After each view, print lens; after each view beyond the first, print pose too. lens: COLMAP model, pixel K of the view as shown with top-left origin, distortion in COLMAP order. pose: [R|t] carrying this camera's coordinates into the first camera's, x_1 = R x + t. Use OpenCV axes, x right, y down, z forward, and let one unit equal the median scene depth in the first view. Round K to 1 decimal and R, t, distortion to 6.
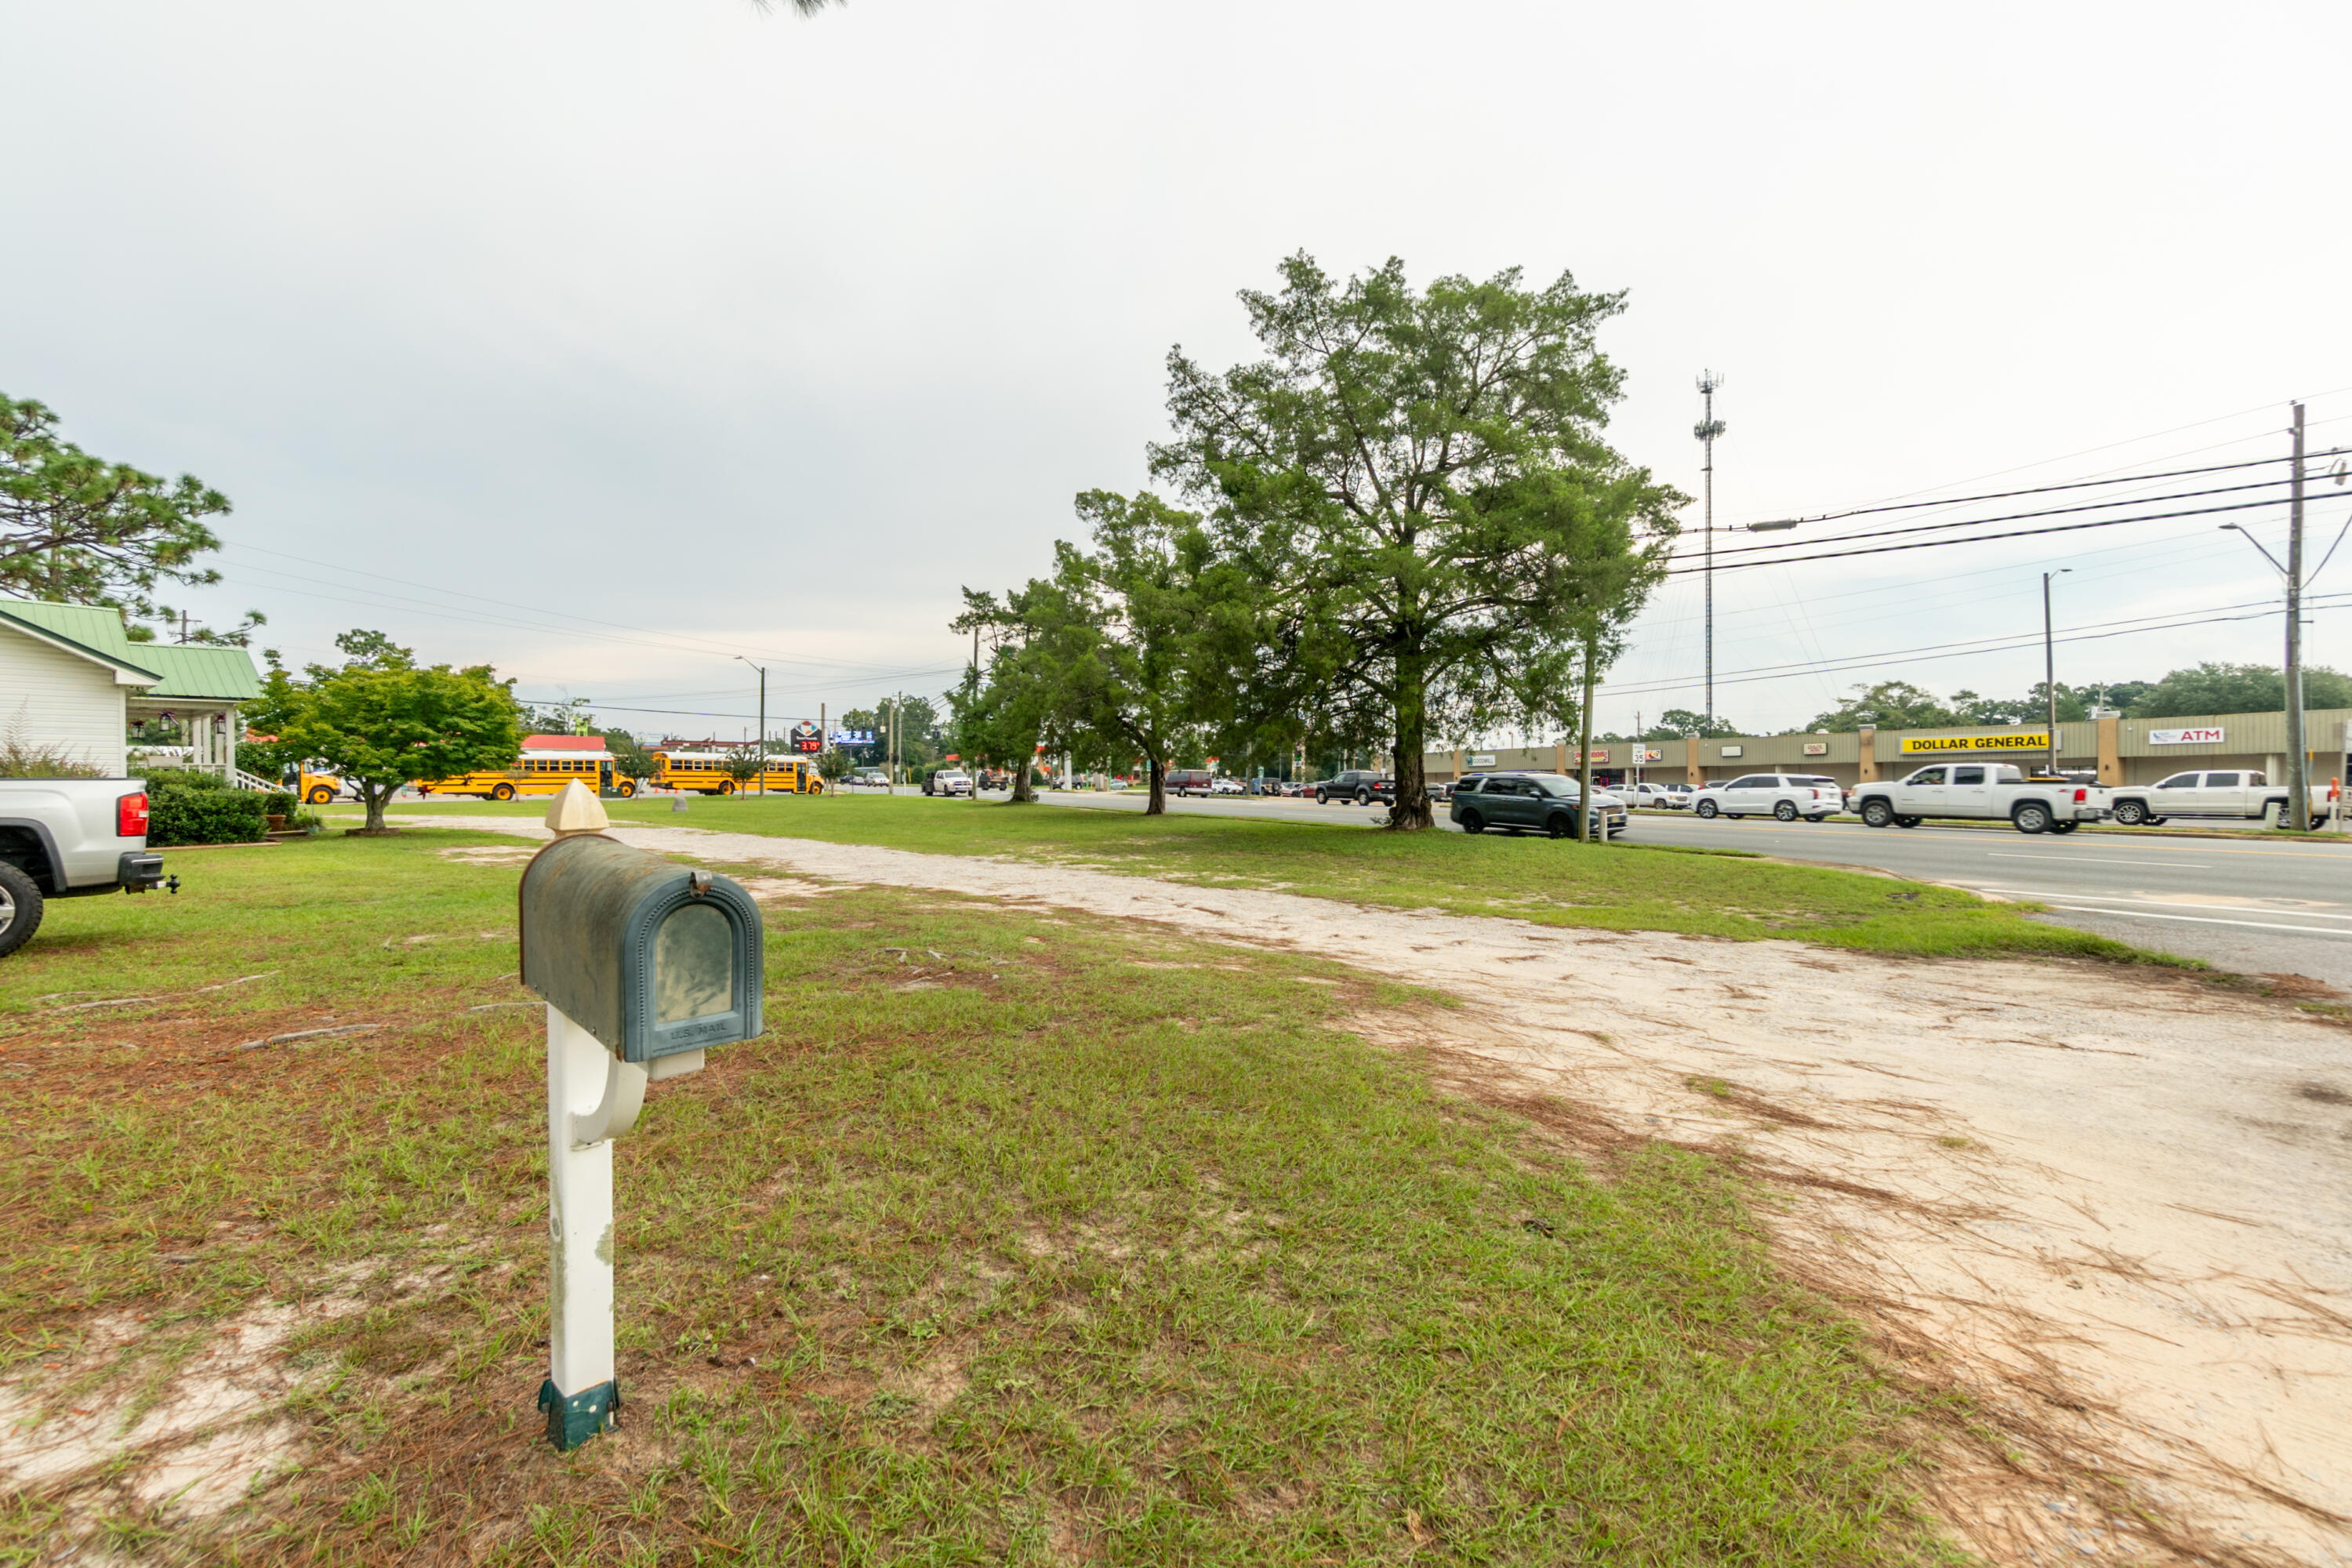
lens RADIAL K [[1015.6, 0, 1173.5], [0, 1015.6, 787.4], [0, 0, 1]] dist [-0.002962, 0.000784]
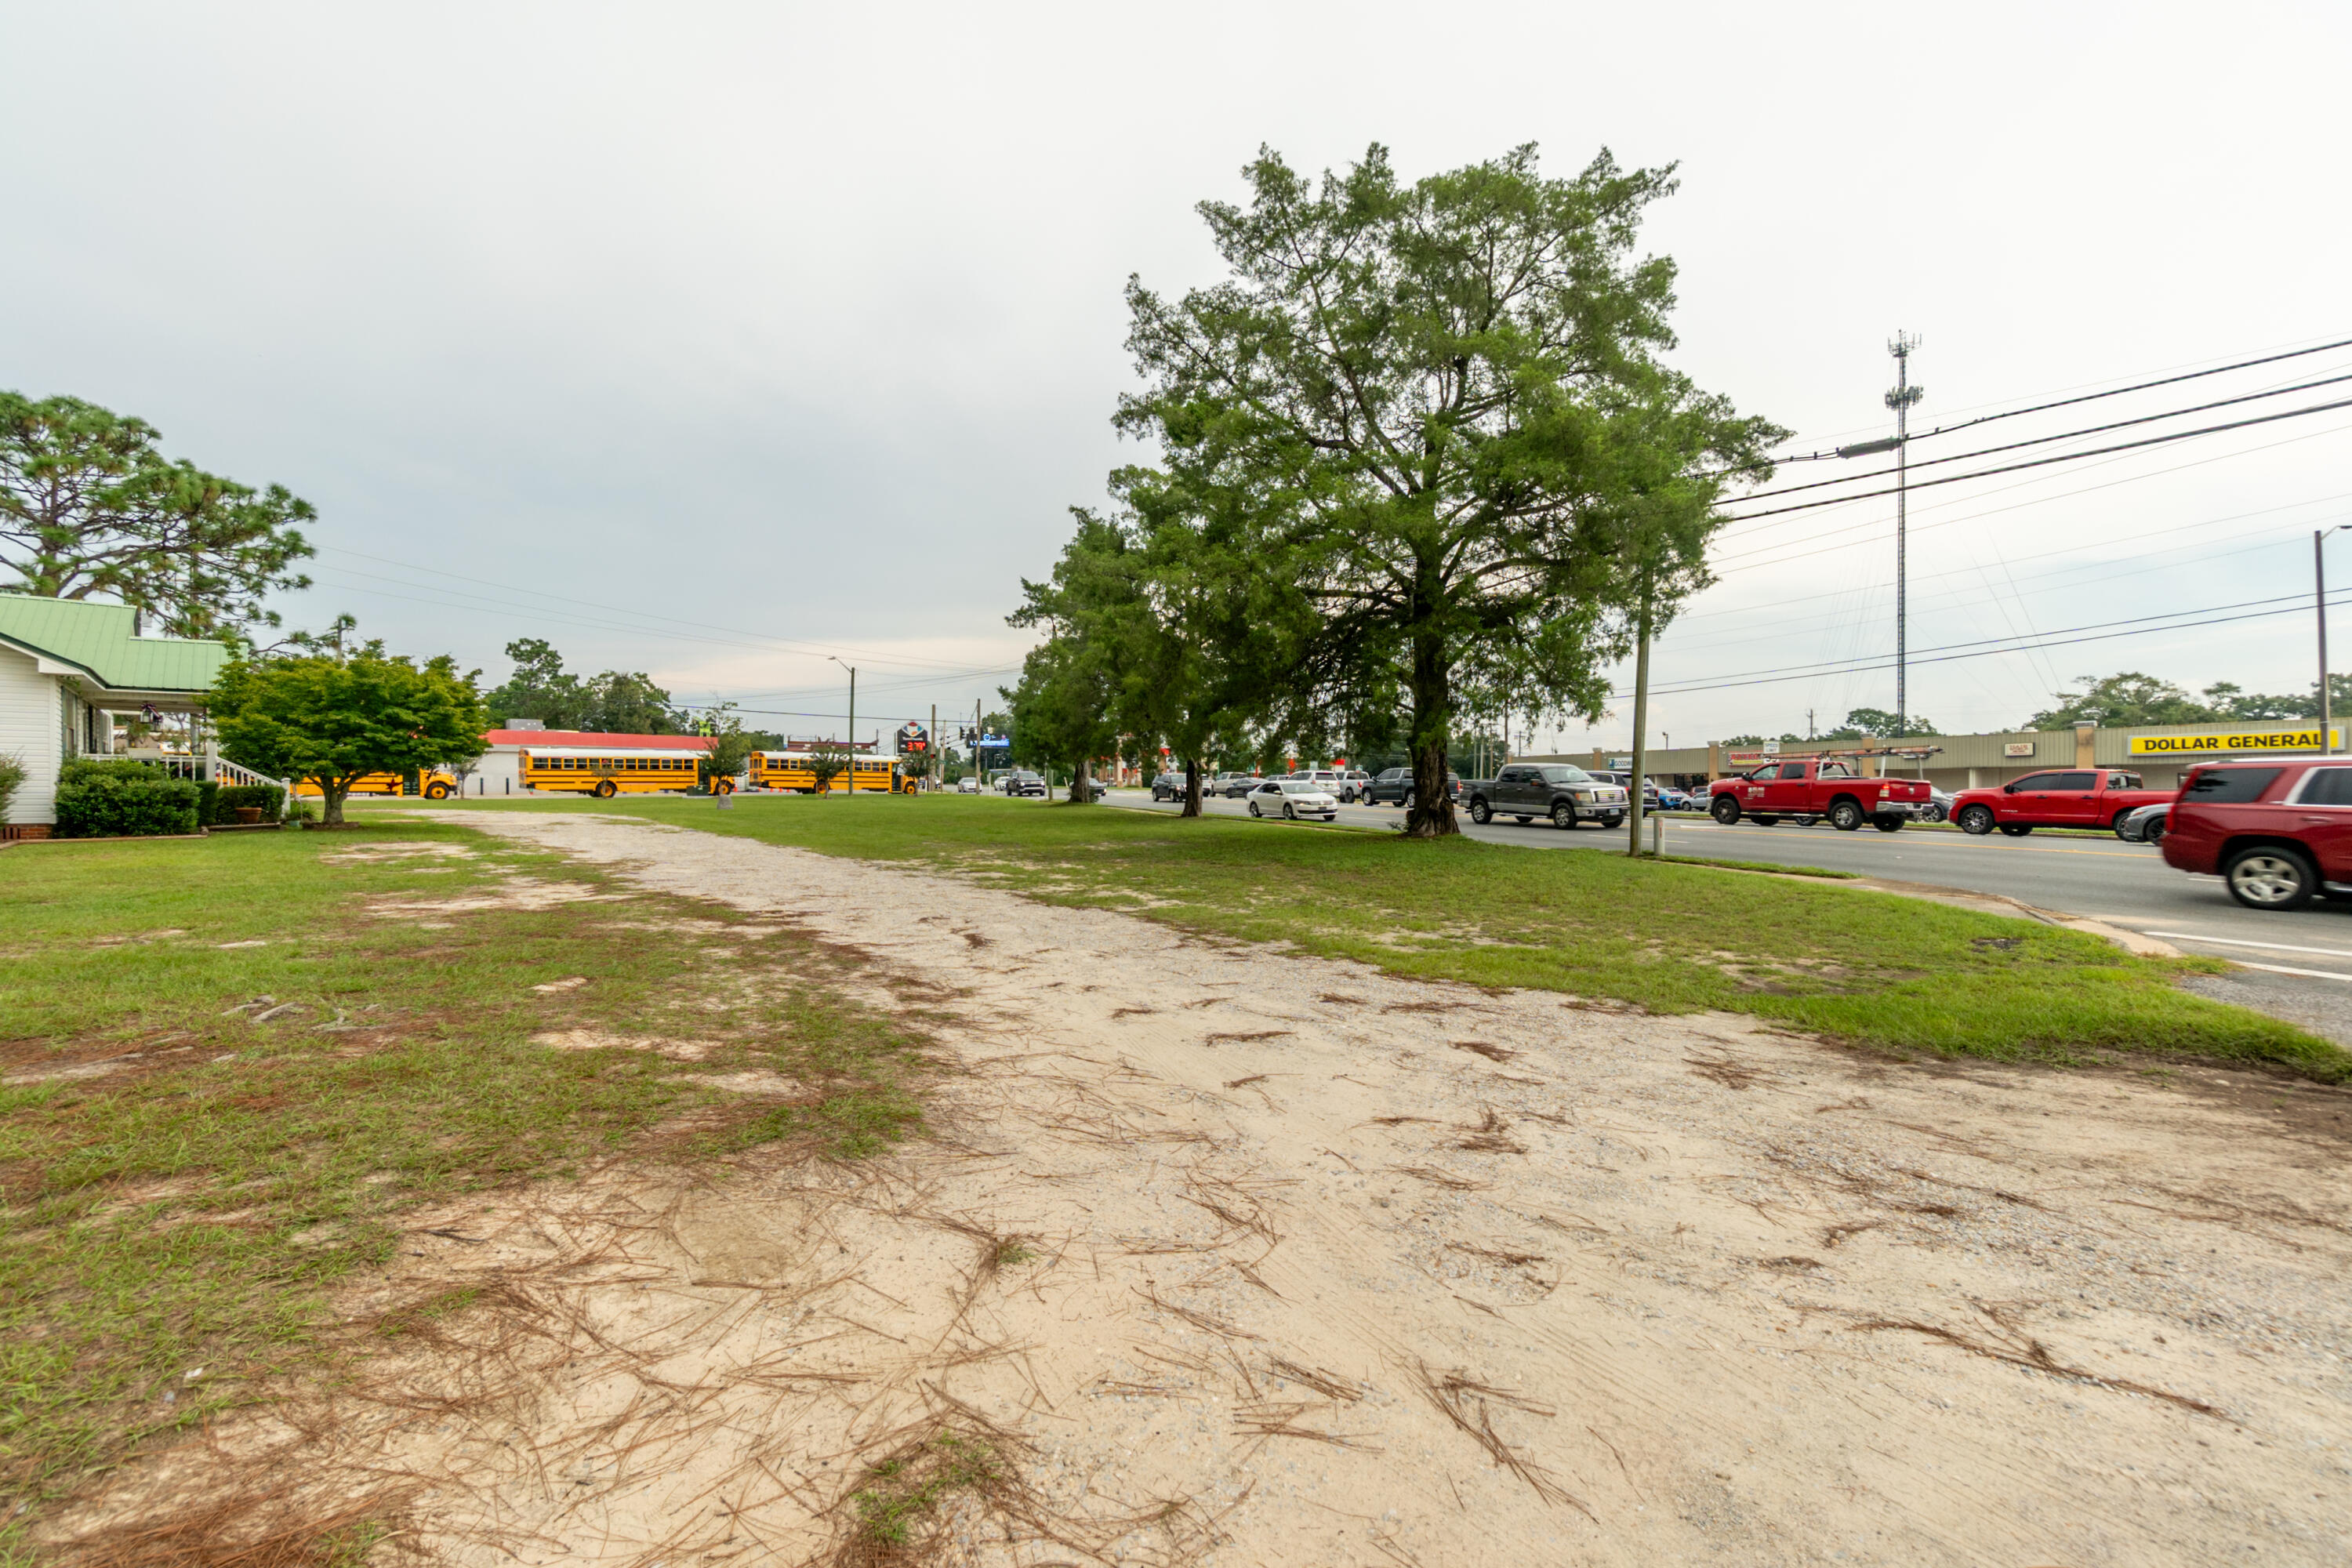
lens RADIAL K [[1015.6, 0, 1174.5], [0, 1015.6, 787.6], [0, 0, 1]] dist [-0.002962, 0.000784]
pose [[0.989620, 0.005658, -0.143595, 0.143994], [-0.006071, 0.999979, -0.002440, 0.004120], [0.143578, 0.003287, 0.989634, 0.129938]]
